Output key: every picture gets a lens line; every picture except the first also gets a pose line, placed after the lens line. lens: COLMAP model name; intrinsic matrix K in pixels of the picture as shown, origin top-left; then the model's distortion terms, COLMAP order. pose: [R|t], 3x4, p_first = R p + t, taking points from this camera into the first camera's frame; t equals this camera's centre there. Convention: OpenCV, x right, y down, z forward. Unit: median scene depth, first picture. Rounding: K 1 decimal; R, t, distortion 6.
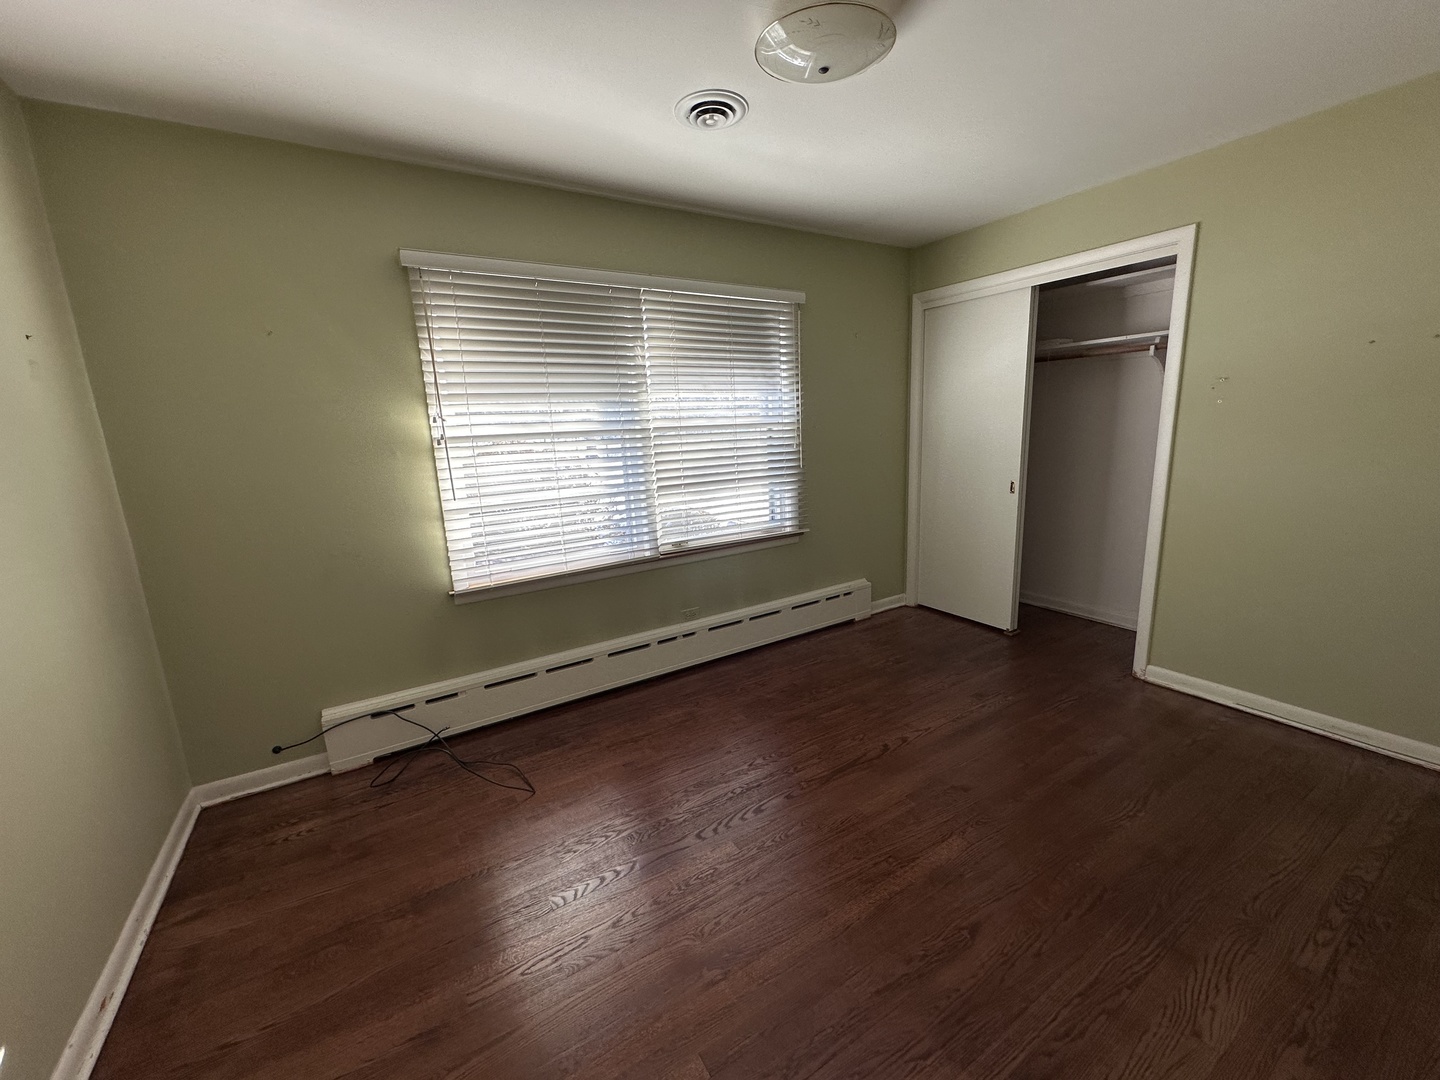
lens RADIAL K [[573.9, 0, 716.7], [0, 573.9, 539.5], [0, 0, 1]] dist [-0.003920, -0.000261]
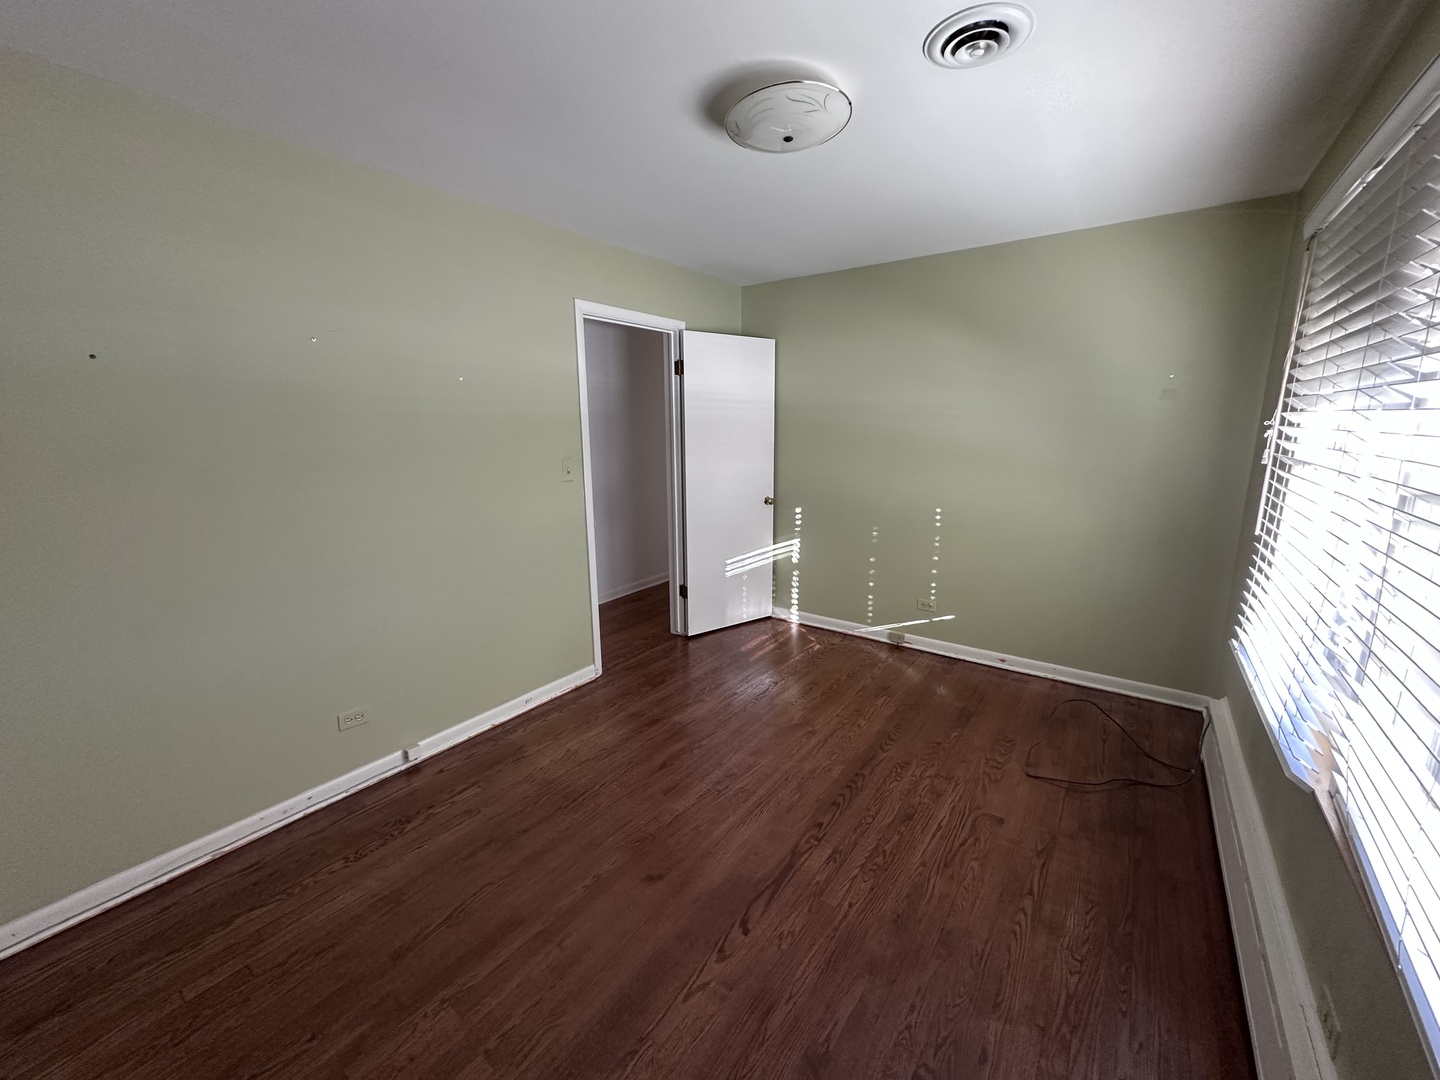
lens RADIAL K [[573.9, 0, 716.7], [0, 573.9, 539.5], [0, 0, 1]] dist [-0.003920, -0.000261]
pose [[-0.925662, 0.122588, -0.357942, 0.625397], [-0.030215, 0.919083, 0.392905, -0.422649], [0.377144, 0.374512, -0.847056, 1.688561]]
